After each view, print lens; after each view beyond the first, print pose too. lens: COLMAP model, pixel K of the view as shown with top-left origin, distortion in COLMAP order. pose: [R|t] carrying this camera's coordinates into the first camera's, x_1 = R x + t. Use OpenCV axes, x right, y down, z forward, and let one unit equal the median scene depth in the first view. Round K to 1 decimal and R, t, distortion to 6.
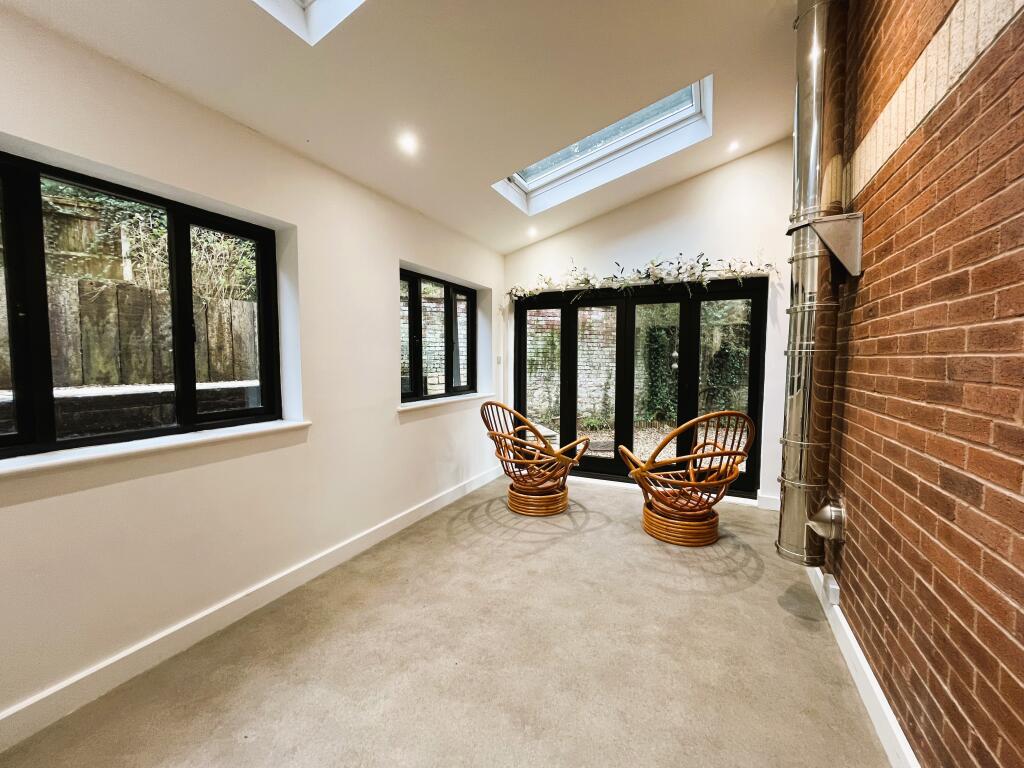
lens RADIAL K [[415.2, 0, 515.6], [0, 415.2, 383.2], [0, 0, 1]] dist [0.002477, -0.000164]
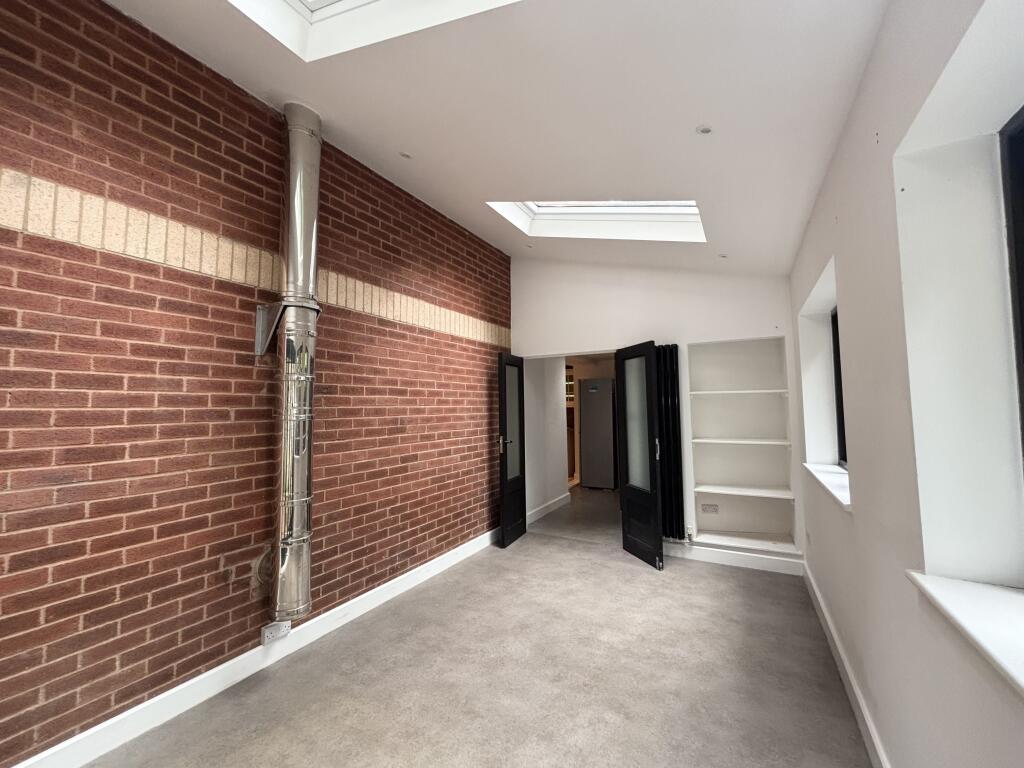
lens RADIAL K [[413.8, 0, 512.8], [0, 413.8, 381.7], [0, 0, 1]] dist [0.003528, -0.000454]
pose [[-0.997823, 0.013964, 0.064453, 0.045469], [0.013863, 0.999902, -0.002014, -0.137714], [-0.064475, -0.001116, -0.997919, 1.809278]]
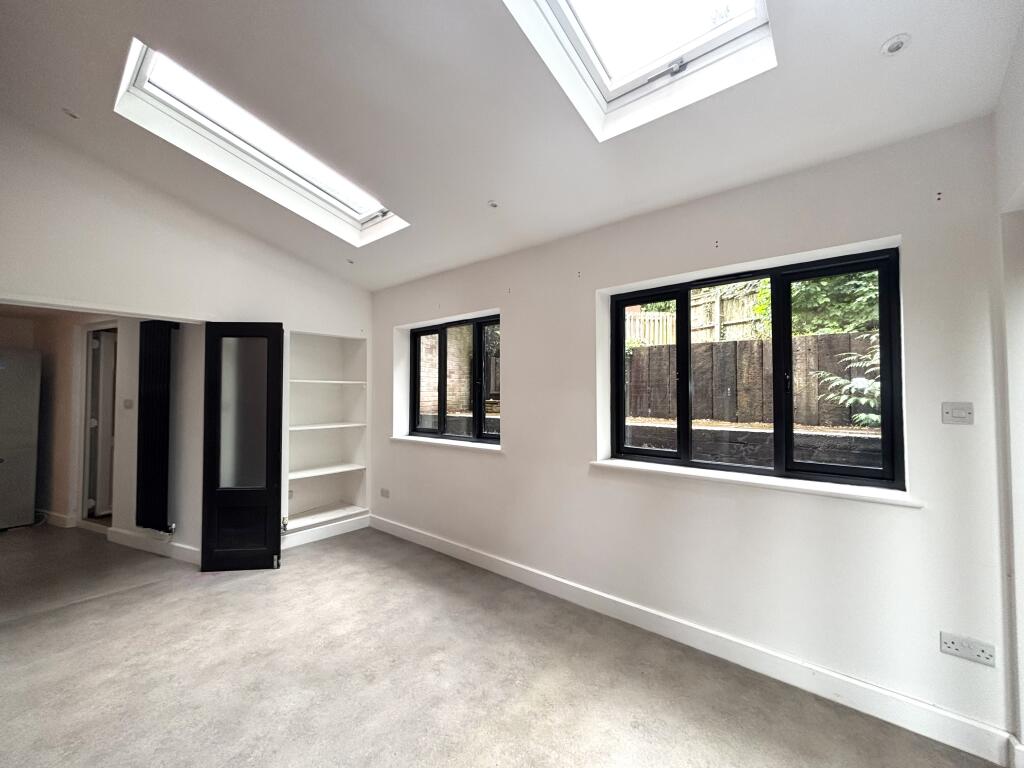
lens RADIAL K [[413.8, 0, 512.8], [0, 413.8, 381.7], [0, 0, 1]] dist [0.003528, -0.000454]
pose [[-0.252915, -0.029569, -0.967036, 0.781292], [-0.059819, 0.998098, -0.014874, -0.110875], [0.965637, 0.054085, -0.254203, 1.379566]]
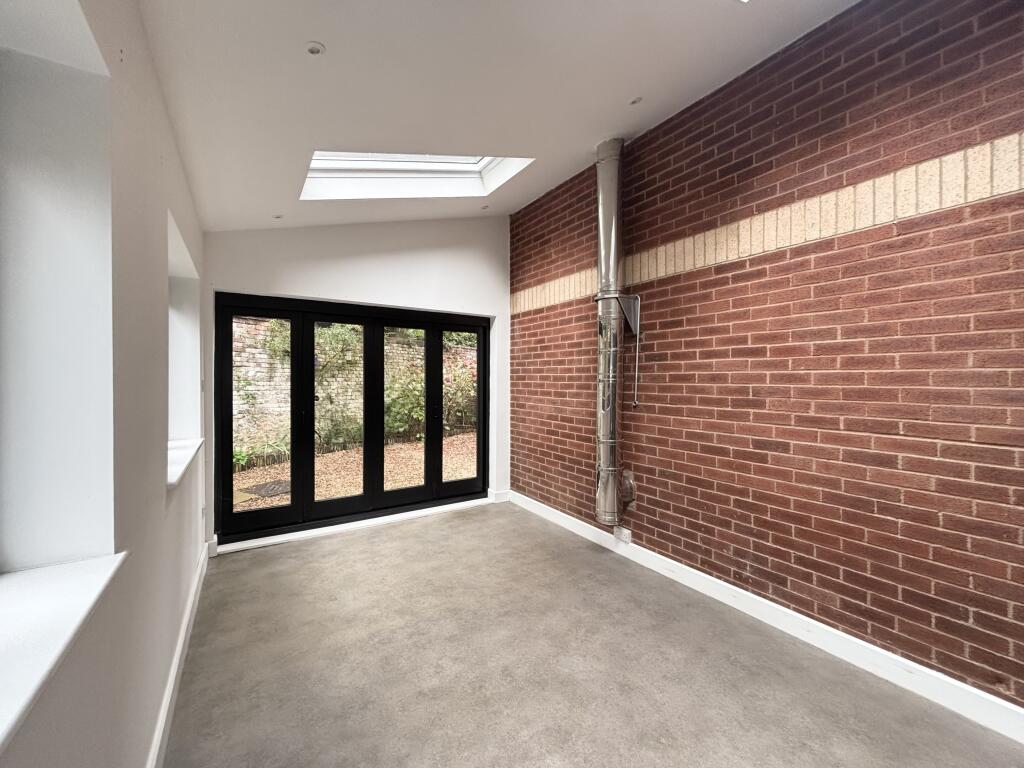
lens RADIAL K [[409.8, 0, 512.0], [0, 409.8, 384.0], [0, 0, 1]] dist [-0.003078, -0.000422]
pose [[0.523063, -0.012184, 0.852207, -0.649950], [0.050632, 0.998576, -0.016799, -0.047114], [-0.850789, 0.051936, 0.522935, 0.460249]]
